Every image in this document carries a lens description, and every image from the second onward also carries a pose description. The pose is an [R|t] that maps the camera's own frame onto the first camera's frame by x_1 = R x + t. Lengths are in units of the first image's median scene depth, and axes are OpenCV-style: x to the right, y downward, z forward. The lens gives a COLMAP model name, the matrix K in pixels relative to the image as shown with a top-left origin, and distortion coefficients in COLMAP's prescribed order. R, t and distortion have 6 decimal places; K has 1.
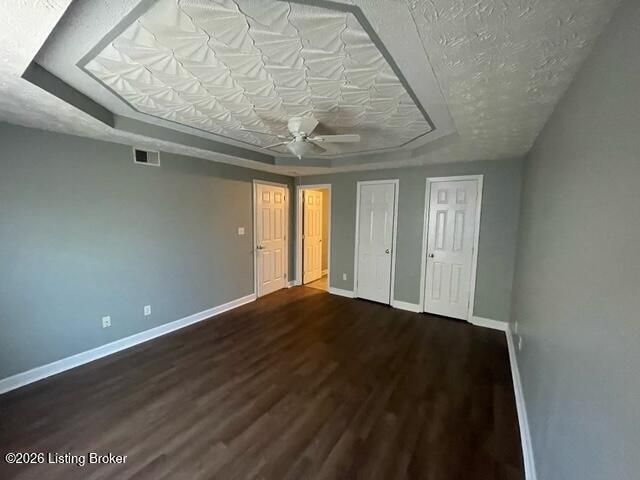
lens RADIAL K [[256.5, 0, 316.3], [0, 256.5, 241.0], [0, 0, 1]] dist [-0.001181, 0.000145]
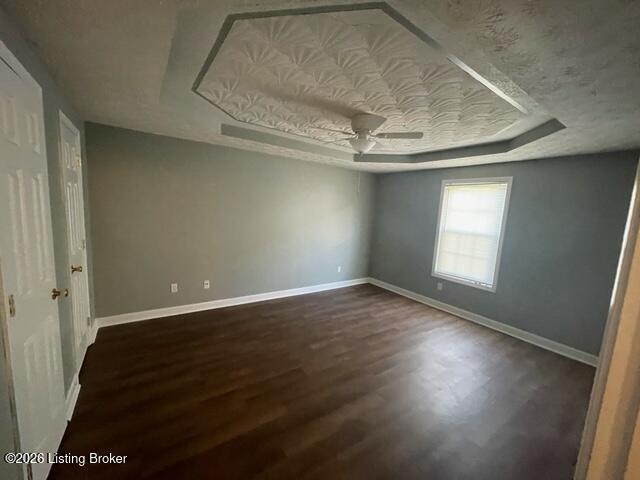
lens RADIAL K [[256.5, 0, 316.3], [0, 256.5, 241.0], [0, 0, 1]] dist [-0.001181, 0.000145]
pose [[-0.925237, -0.106741, 0.364065, -0.341043], [-0.020933, 0.972507, 0.231933, -0.225875], [-0.378812, 0.206972, -0.902033, 2.244994]]
